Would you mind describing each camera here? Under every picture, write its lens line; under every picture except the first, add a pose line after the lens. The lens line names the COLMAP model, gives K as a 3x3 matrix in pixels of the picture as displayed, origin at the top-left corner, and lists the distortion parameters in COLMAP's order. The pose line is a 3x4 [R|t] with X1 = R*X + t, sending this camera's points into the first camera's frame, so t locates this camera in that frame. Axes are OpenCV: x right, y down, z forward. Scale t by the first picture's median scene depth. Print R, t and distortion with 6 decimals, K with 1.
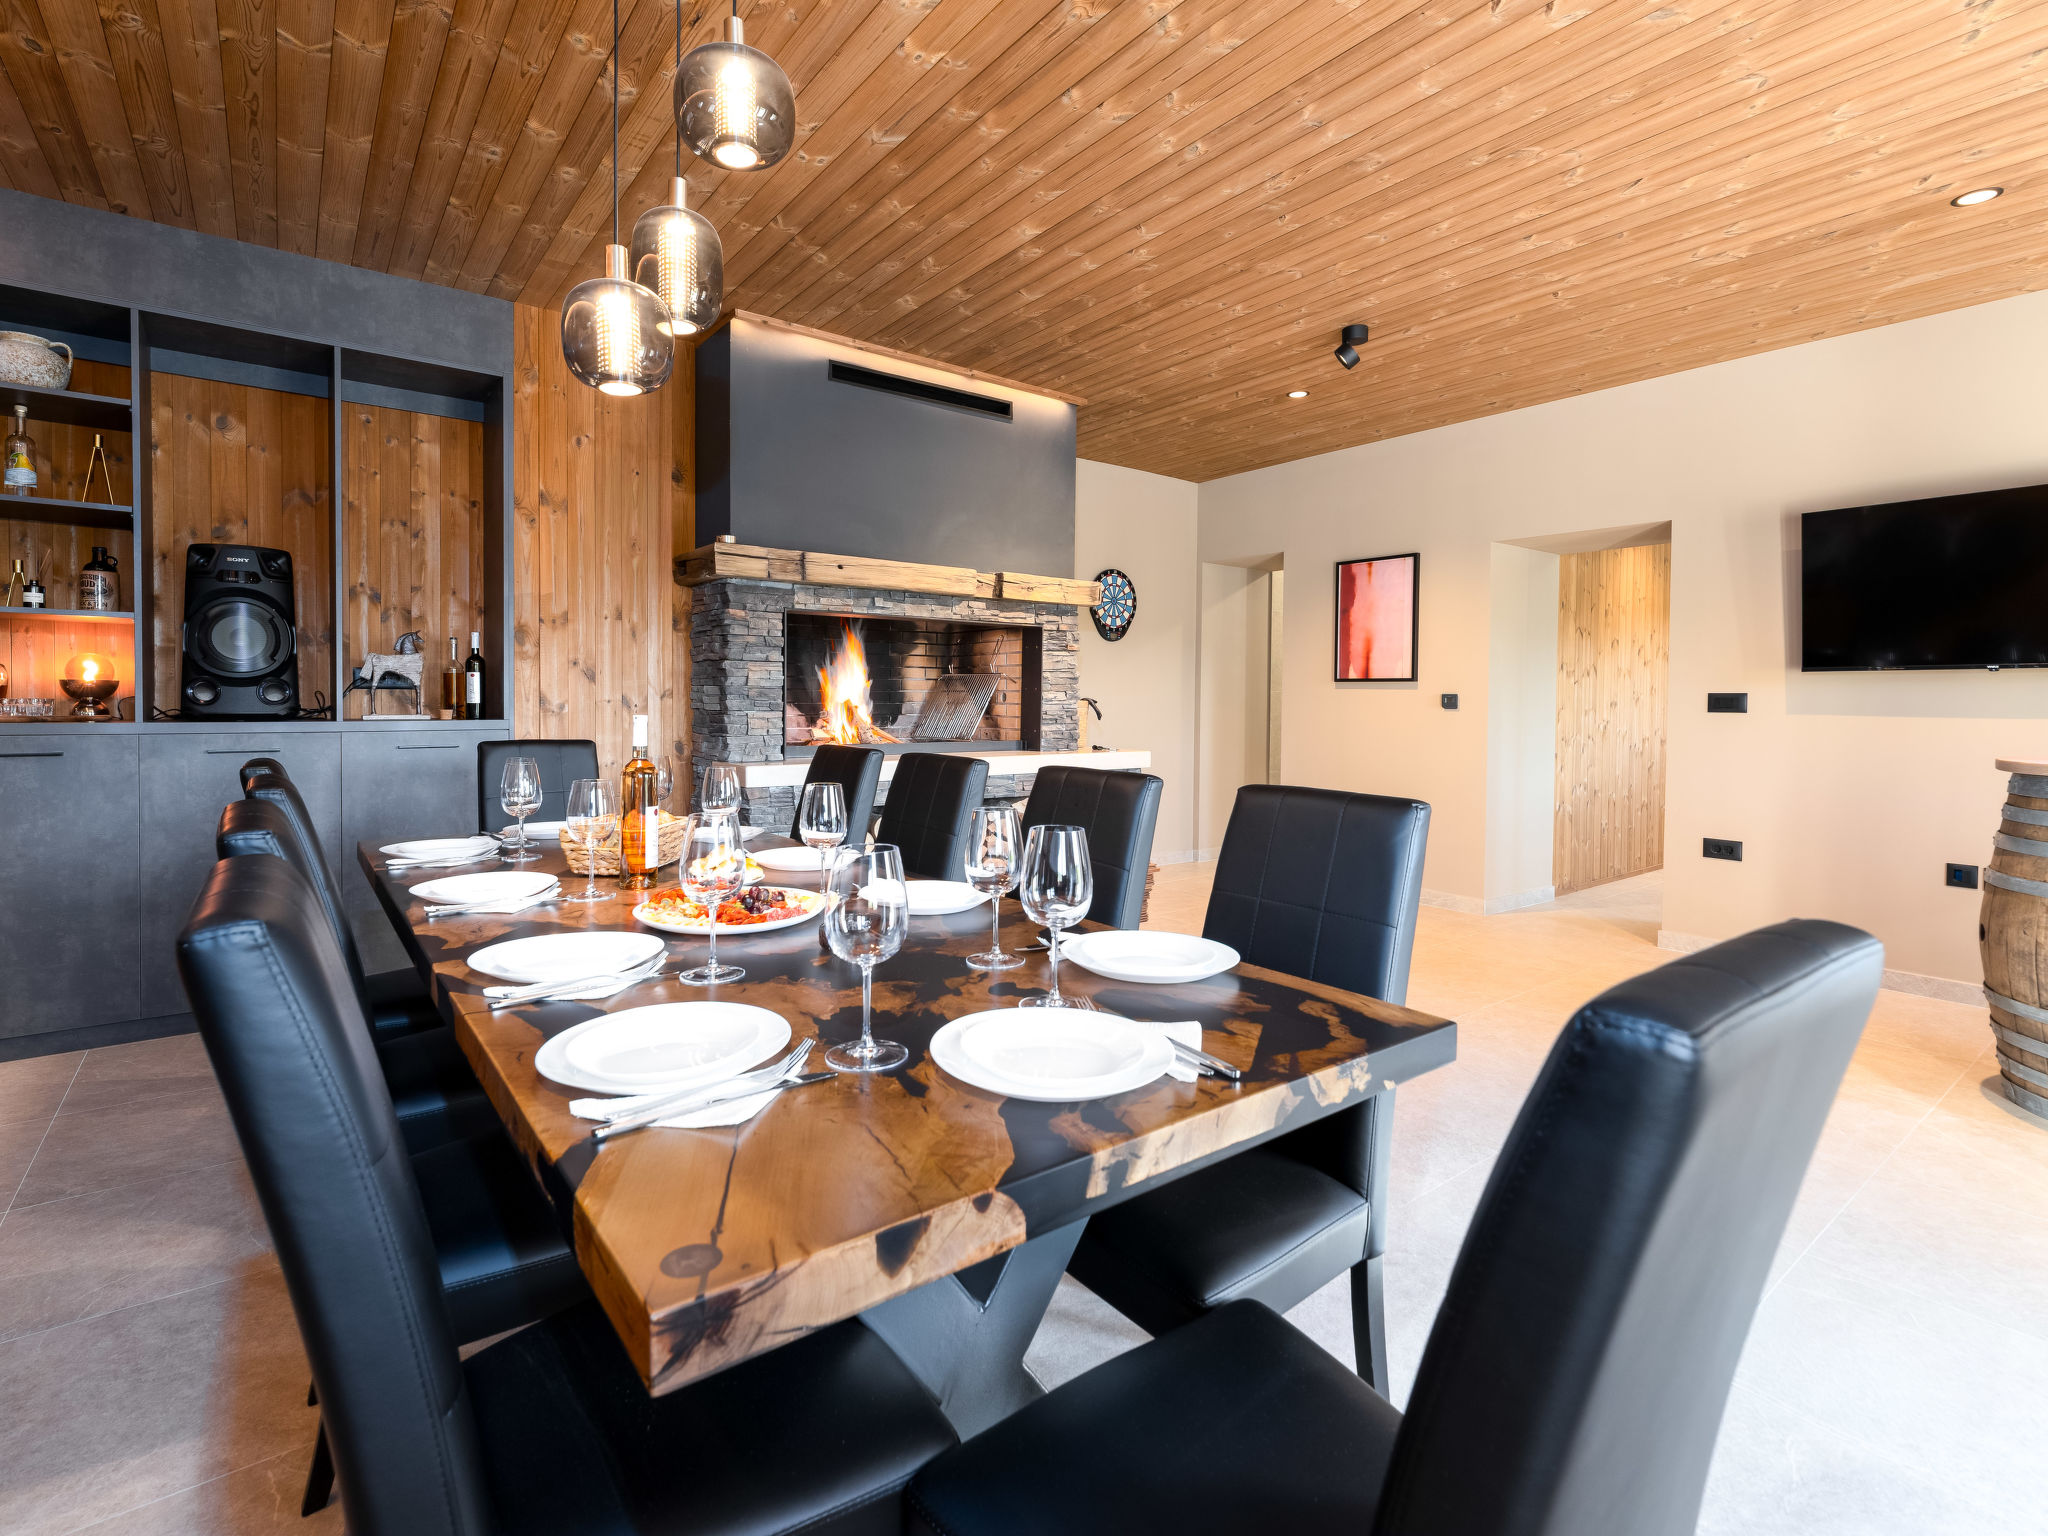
lens RADIAL K [[905.0, 0, 1011.4], [0, 905.0, 777.3], [0, 0, 1]] dist [0.004282, 0.000012]
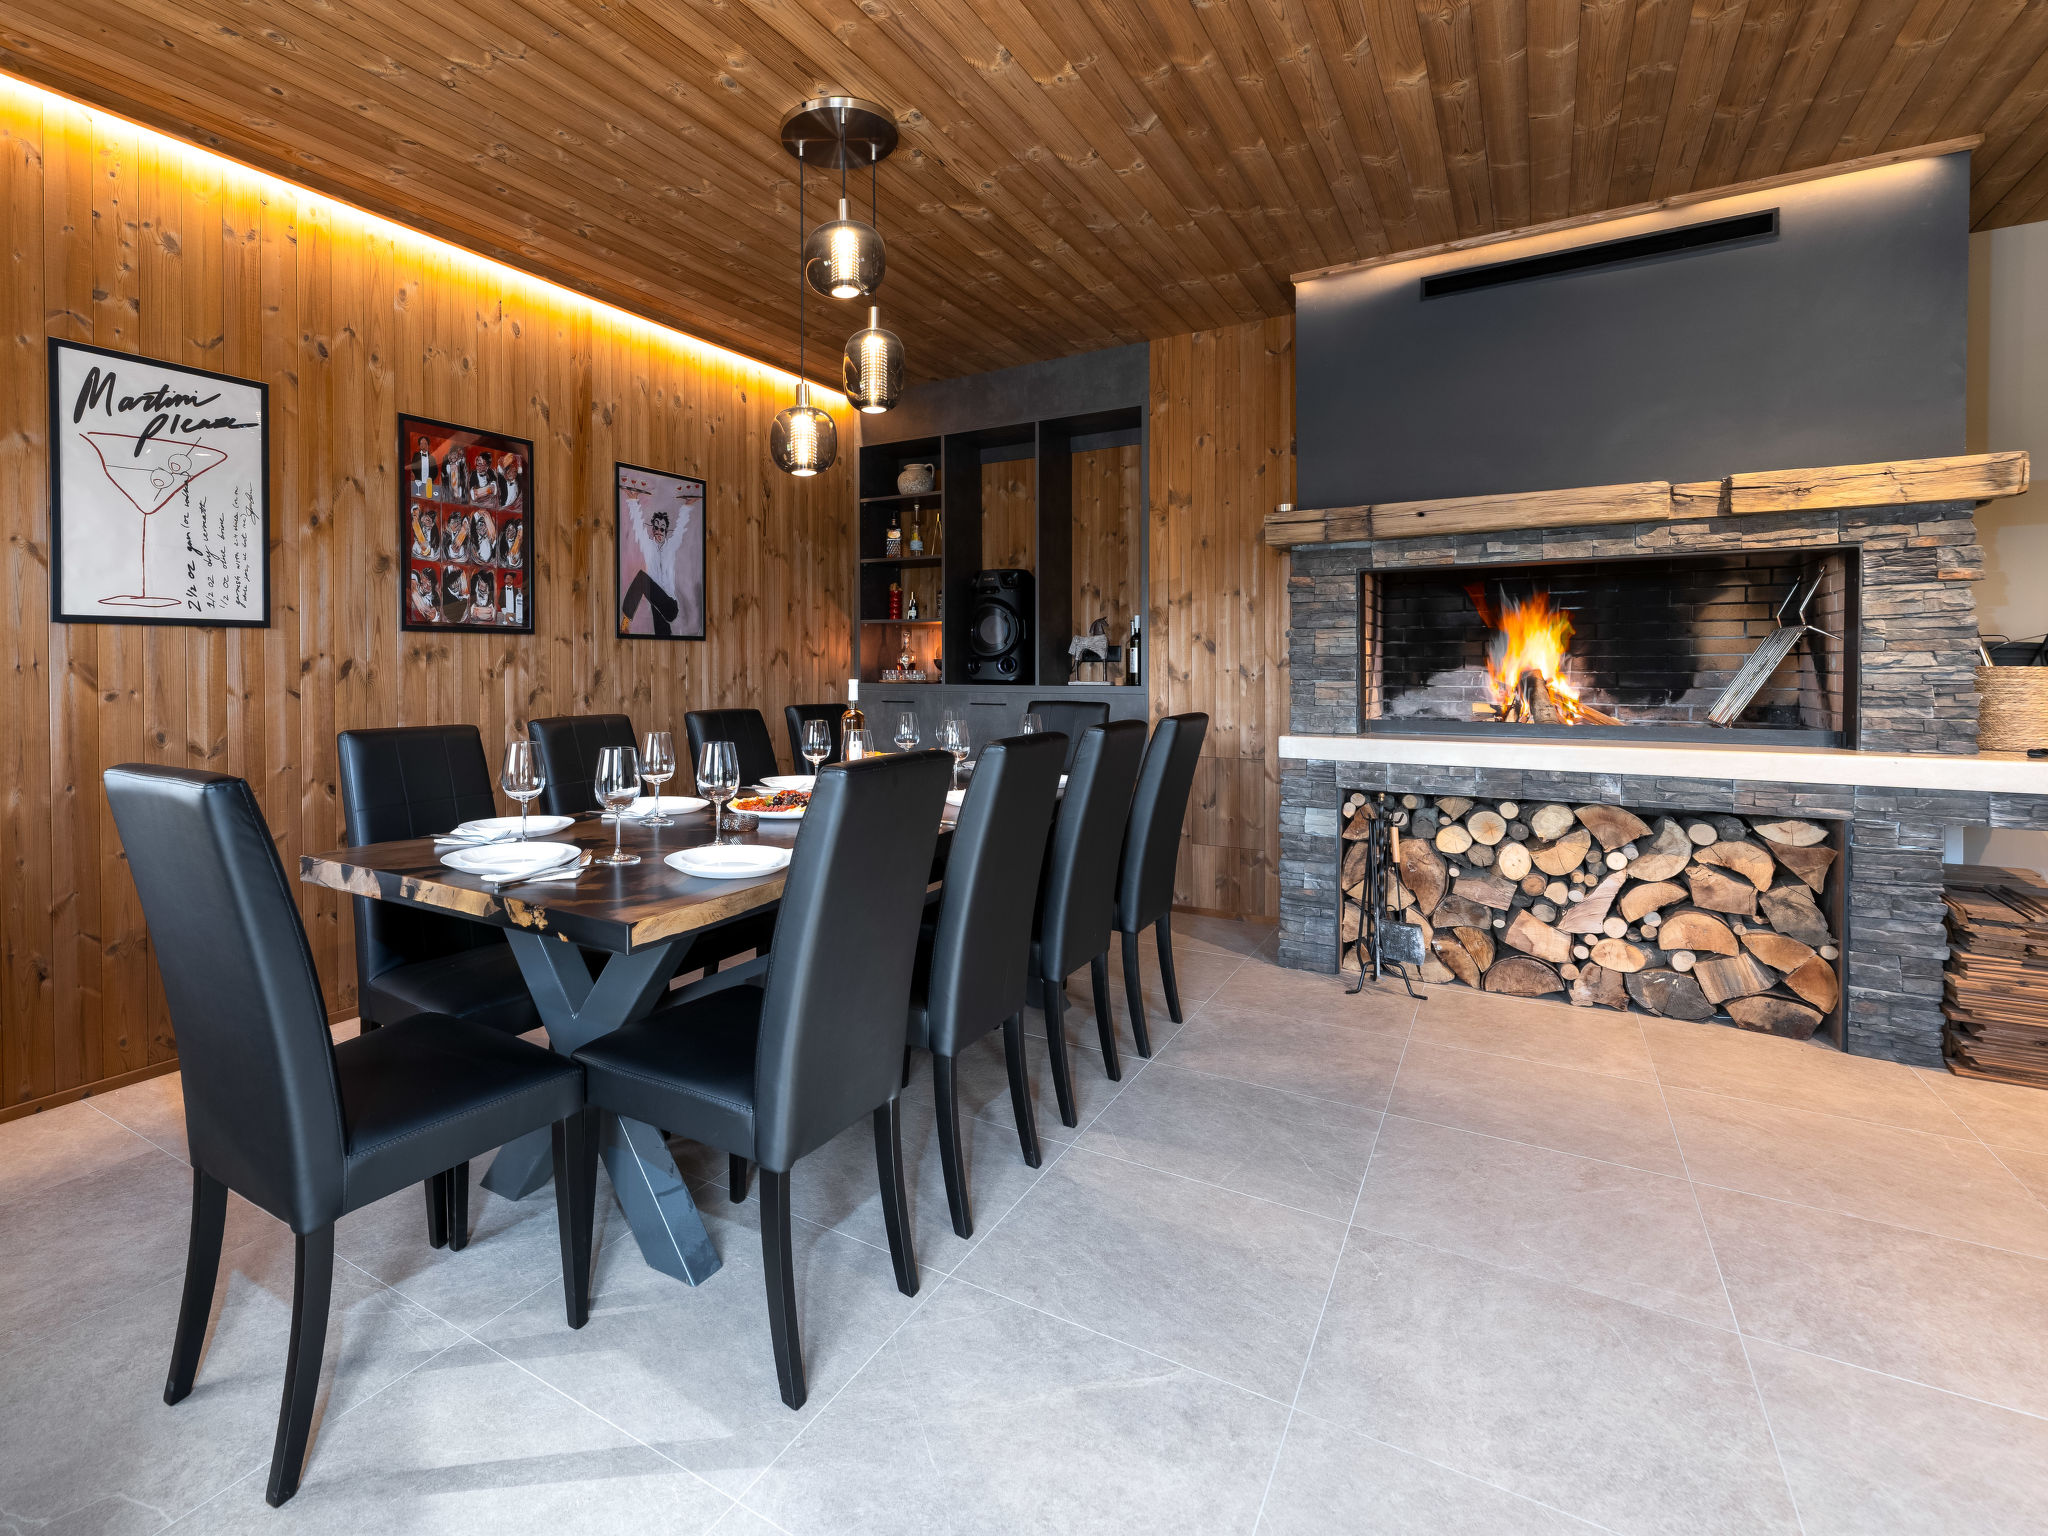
lens RADIAL K [[1025.2, 0, 1018.6], [0, 1025.2, 755.1], [0, 0, 1]] dist [0.004895, 0.000748]
pose [[0.406052, 0.072225, -0.910991, 0.572753], [-0.074913, 0.996148, 0.045586, -0.019371], [0.910774, 0.049735, 0.409899, 0.262889]]
